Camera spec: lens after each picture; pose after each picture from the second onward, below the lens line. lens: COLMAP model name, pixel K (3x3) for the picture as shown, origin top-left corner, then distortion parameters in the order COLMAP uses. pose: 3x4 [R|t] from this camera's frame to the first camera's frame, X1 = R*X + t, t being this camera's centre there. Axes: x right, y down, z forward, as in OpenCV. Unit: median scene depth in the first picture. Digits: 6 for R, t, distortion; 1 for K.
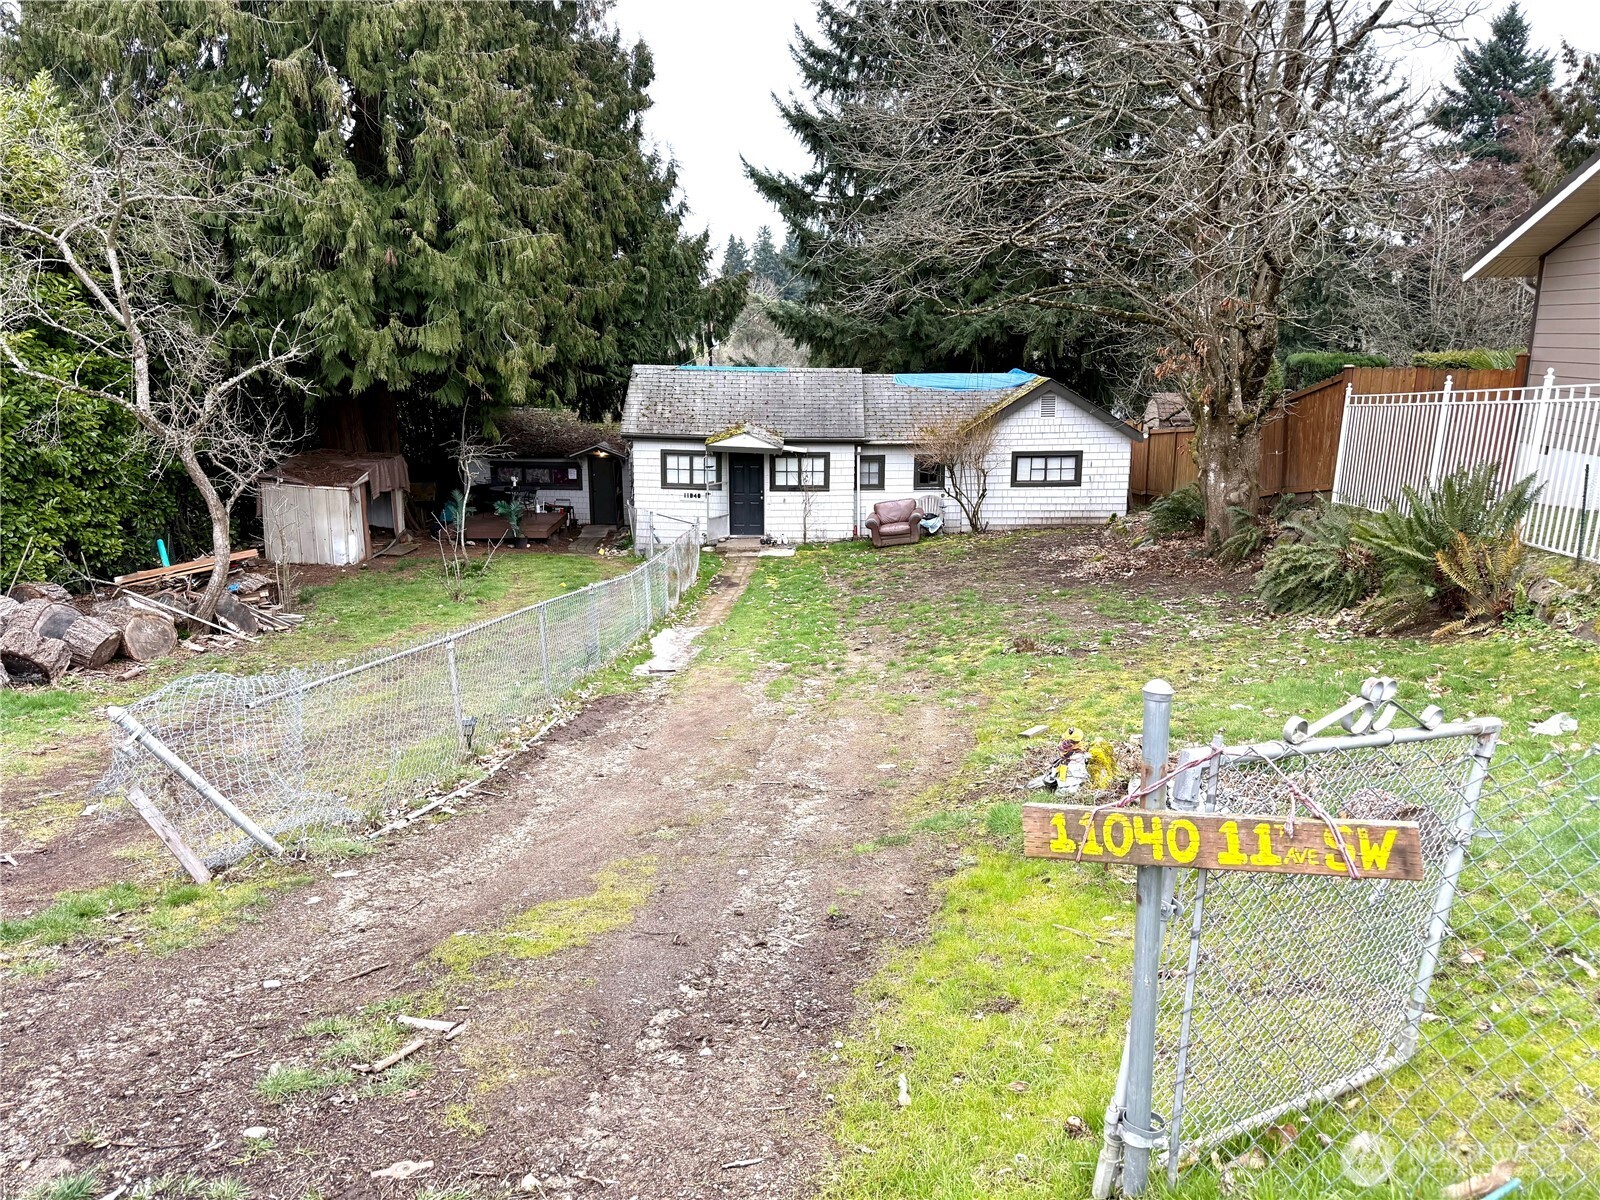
lens RADIAL K [[1104.0, 0, 794.7], [0, 1104.0, 604.0], [0, 0, 1]] dist [0.119358, -0.176622]
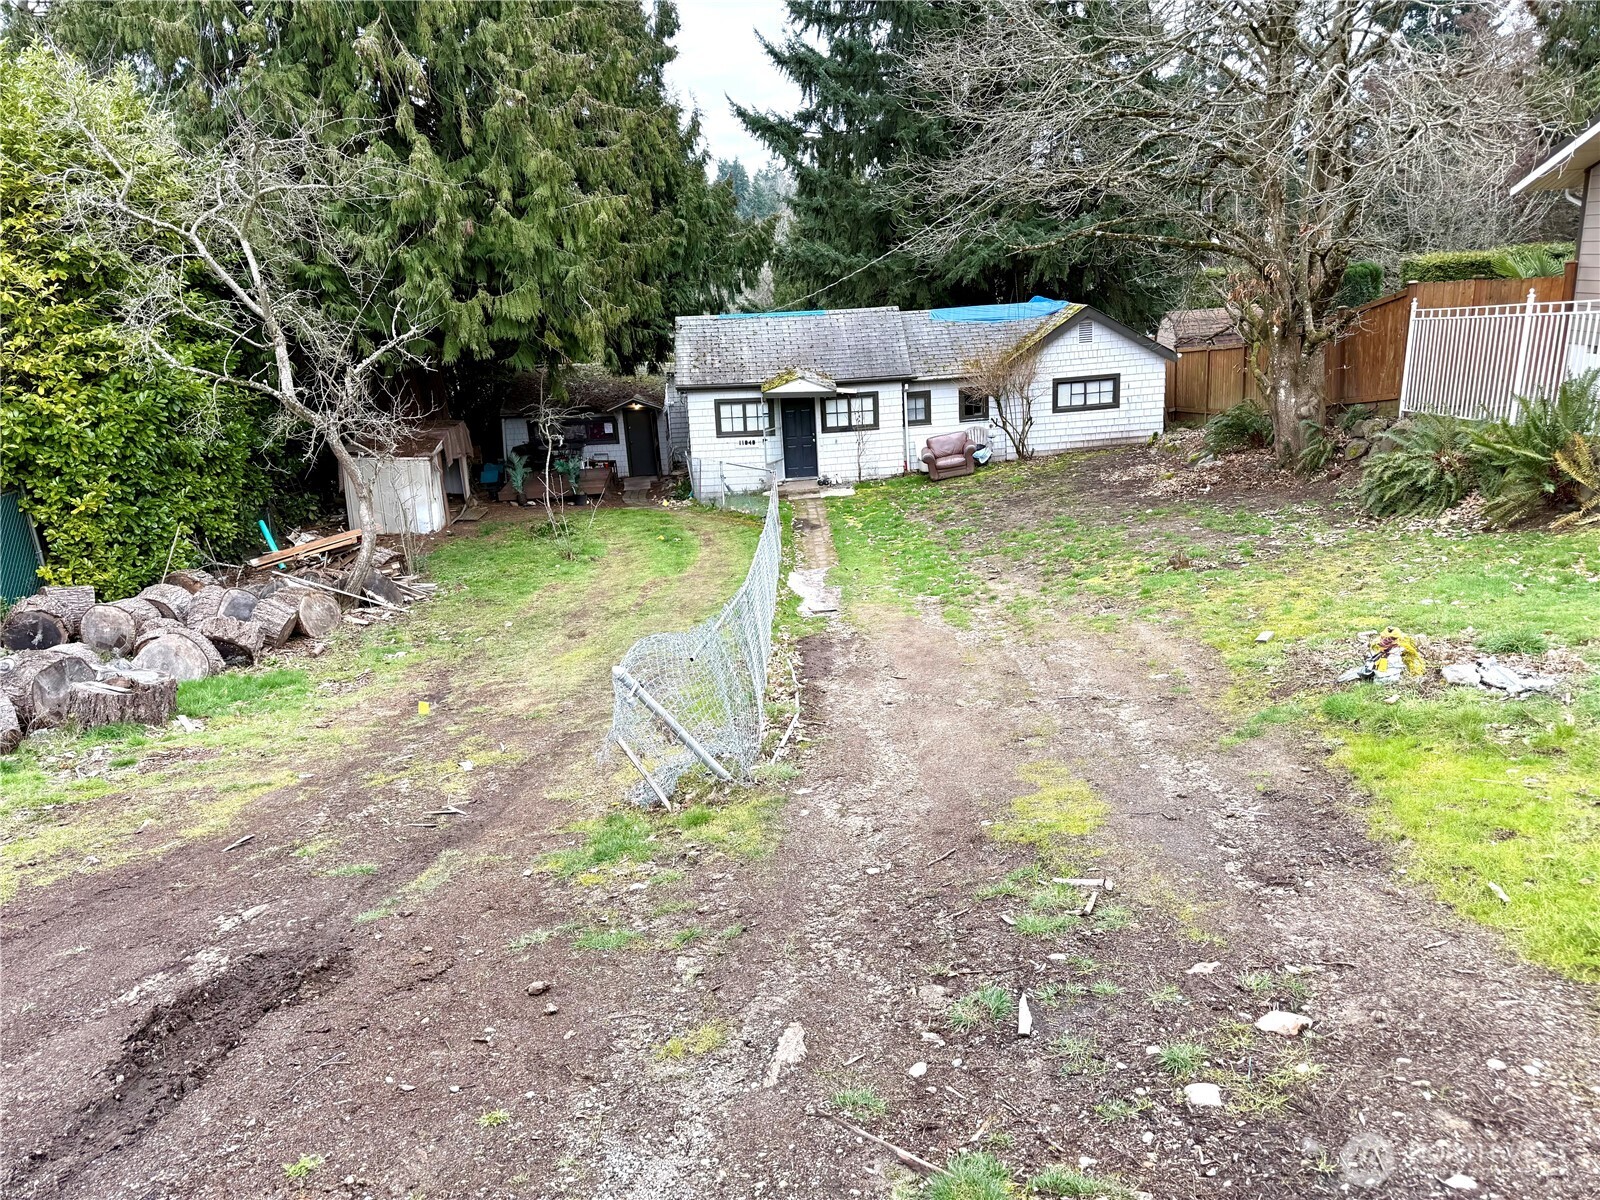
lens RADIAL K [[1104.0, 0, 794.7], [0, 1104.0, 604.0], [0, 0, 1]] dist [0.119358, -0.176622]
pose [[0.996427, -0.072866, 0.042702, -0.133564], [0.070230, 0.995708, 0.060272, -0.009302], [-0.046910, -0.057057, 0.997268, -0.051359]]
